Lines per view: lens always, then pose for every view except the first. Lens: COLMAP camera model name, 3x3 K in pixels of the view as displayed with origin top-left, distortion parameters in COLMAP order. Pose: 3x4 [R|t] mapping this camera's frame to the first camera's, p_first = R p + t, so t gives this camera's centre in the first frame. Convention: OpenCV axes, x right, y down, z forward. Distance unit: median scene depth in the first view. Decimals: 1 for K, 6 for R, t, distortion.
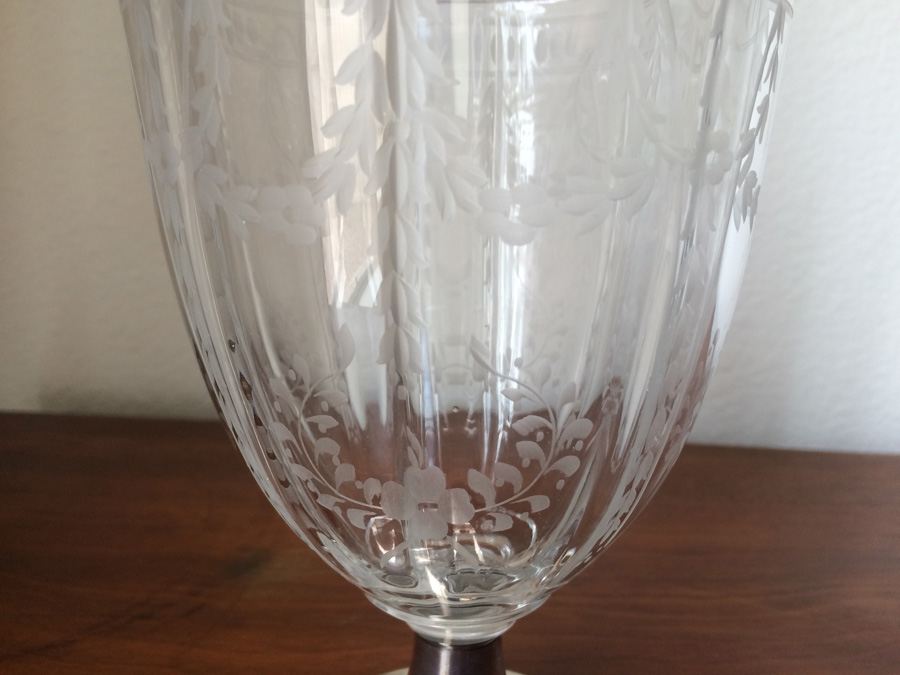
lens RADIAL K [[789.9, 0, 447.5], [0, 789.9, 337.7], [0, 0, 1]] dist [0.026235, -0.066426]
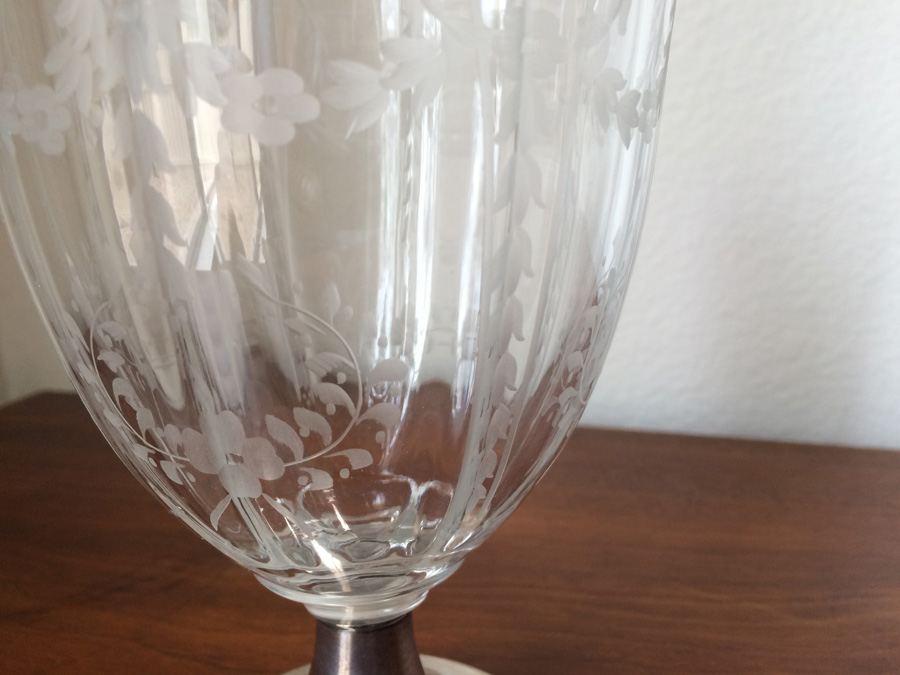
lens RADIAL K [[789.9, 0, 442.9], [0, 789.9, 334.2], [0, 0, 1]] dist [0.026235, -0.066426]
pose [[0.990415, 0.006792, -0.137957, 0.232393], [-0.007619, 0.999956, -0.005469, 0.054550], [0.137914, 0.006468, 0.990423, 0.107272]]
